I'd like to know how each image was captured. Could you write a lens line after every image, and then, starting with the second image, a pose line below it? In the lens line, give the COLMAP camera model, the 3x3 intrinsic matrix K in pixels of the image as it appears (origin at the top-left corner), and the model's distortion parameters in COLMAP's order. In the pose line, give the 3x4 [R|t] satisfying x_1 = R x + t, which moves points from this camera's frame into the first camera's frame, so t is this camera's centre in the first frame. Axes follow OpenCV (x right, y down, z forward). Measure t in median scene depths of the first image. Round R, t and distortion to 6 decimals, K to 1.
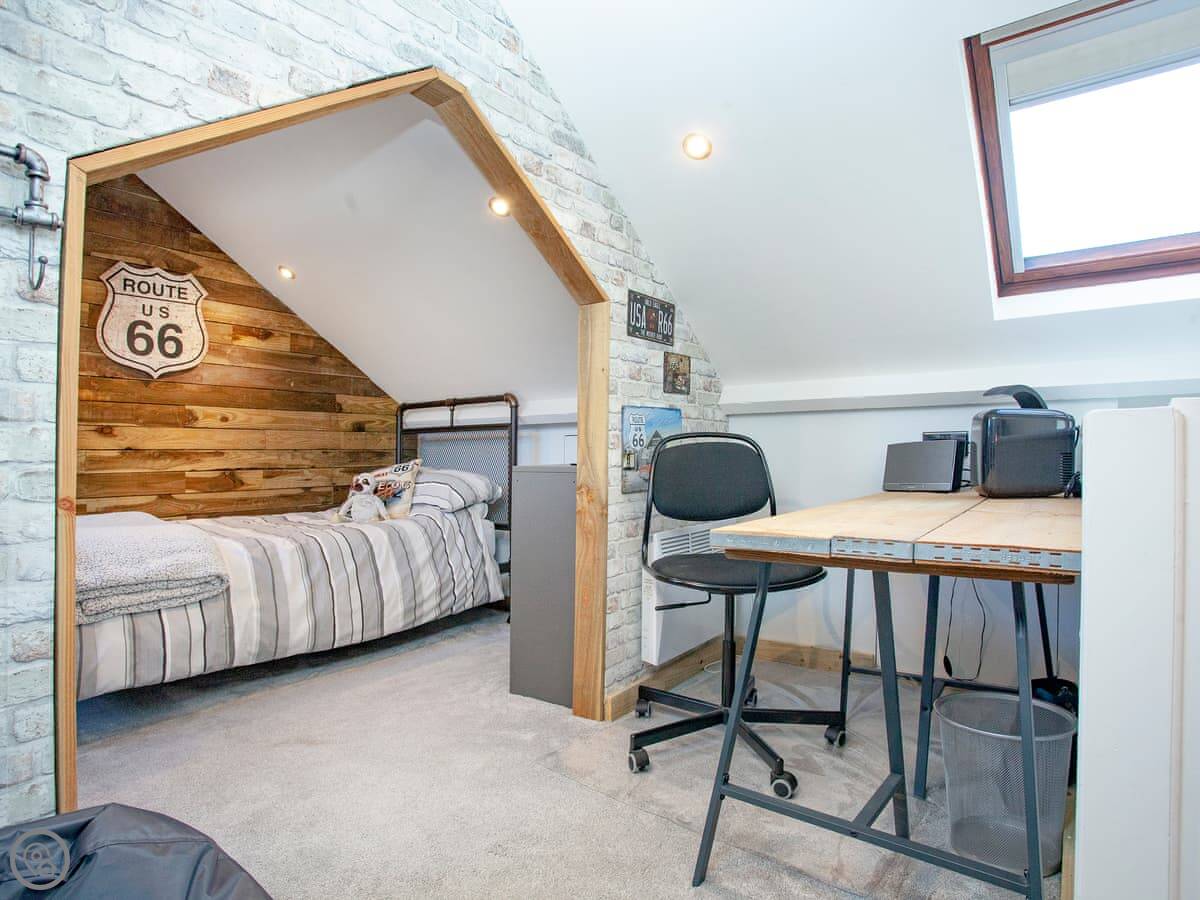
lens RADIAL K [[639.6, 0, 600.0], [0, 639.6, 450.0], [0, 0, 1]] dist [-0.072179, 0.021706]
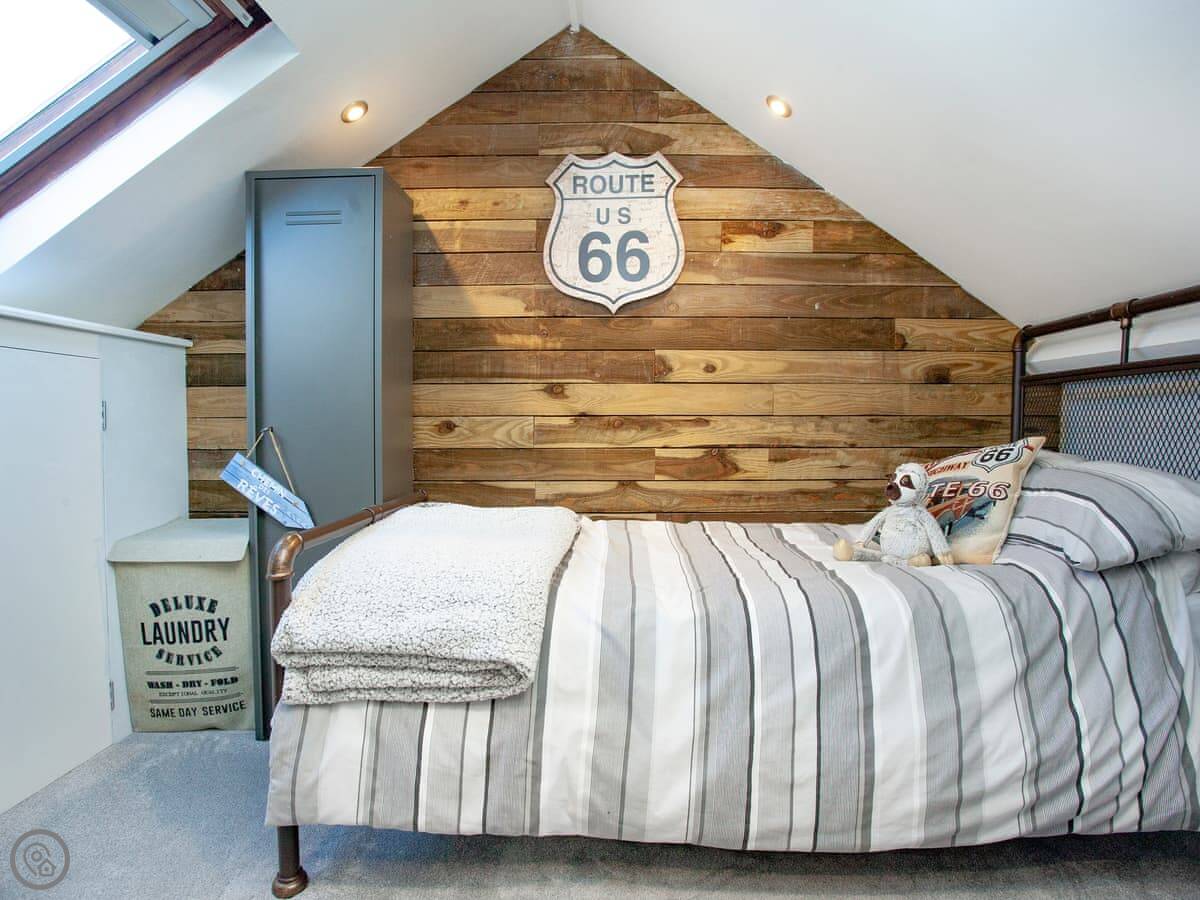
lens RADIAL K [[738.2, 0, 600.0], [0, 738.2, 450.0], [0, 0, 1]] dist [-0.091829, 0.053483]
pose [[0.601543, 0.037920, -0.797940, -0.062311], [0.000551, 0.998853, 0.047883, -0.001826], [0.798840, -0.029244, 0.600832, 0.474826]]
